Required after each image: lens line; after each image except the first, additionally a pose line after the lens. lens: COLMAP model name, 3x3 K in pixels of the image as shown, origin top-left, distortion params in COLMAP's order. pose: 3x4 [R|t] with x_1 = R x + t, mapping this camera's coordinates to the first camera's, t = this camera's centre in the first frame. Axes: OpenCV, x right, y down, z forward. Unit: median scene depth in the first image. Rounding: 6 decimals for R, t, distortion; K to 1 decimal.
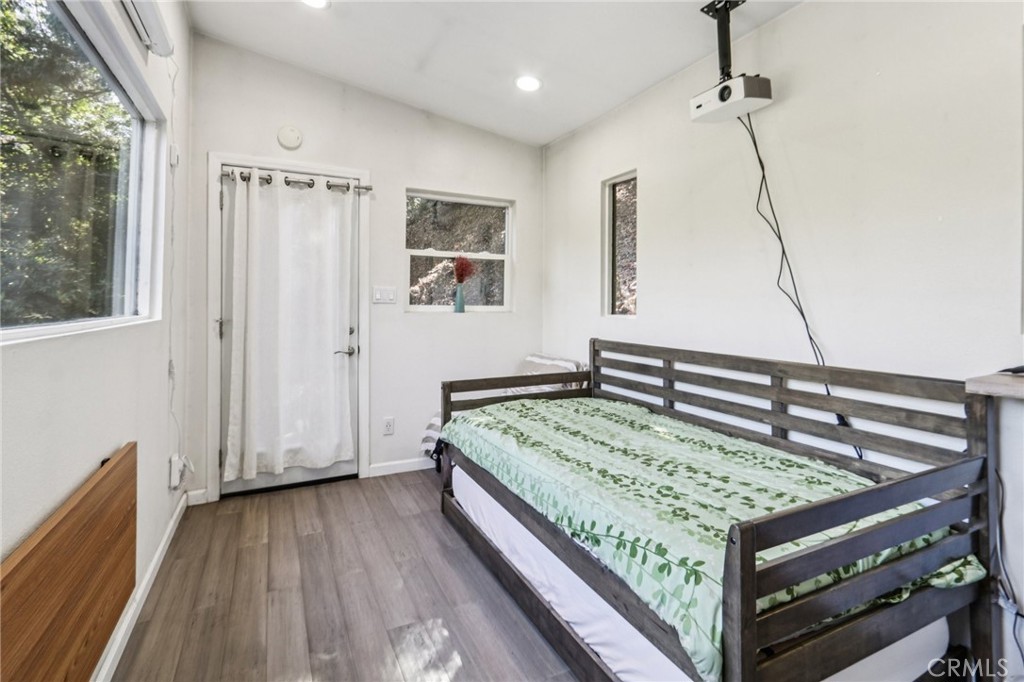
lens RADIAL K [[497.6, 0, 514.2], [0, 497.6, 315.8], [0, 0, 1]] dist [0.001802, 0.000063]
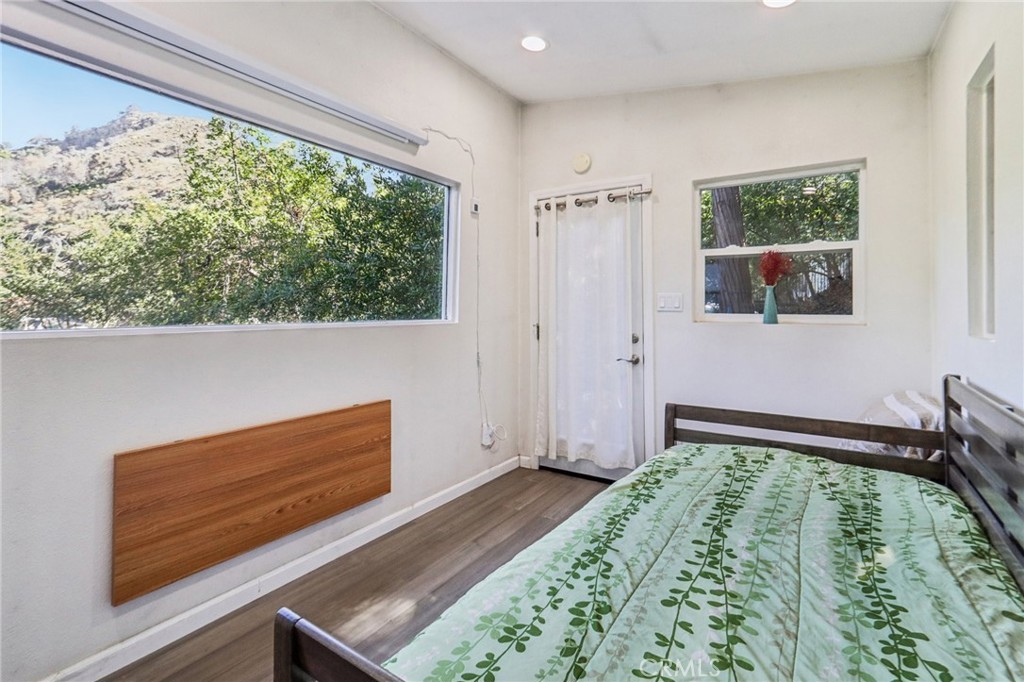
lens RADIAL K [[497.6, 0, 514.2], [0, 497.6, 315.8], [0, 0, 1]] dist [0.001802, 0.000063]
pose [[0.476613, 0.009805, -0.879058, 0.479365], [-0.022941, 0.999736, -0.001287, -0.010963], [0.878814, 0.020780, 0.476712, 0.355674]]
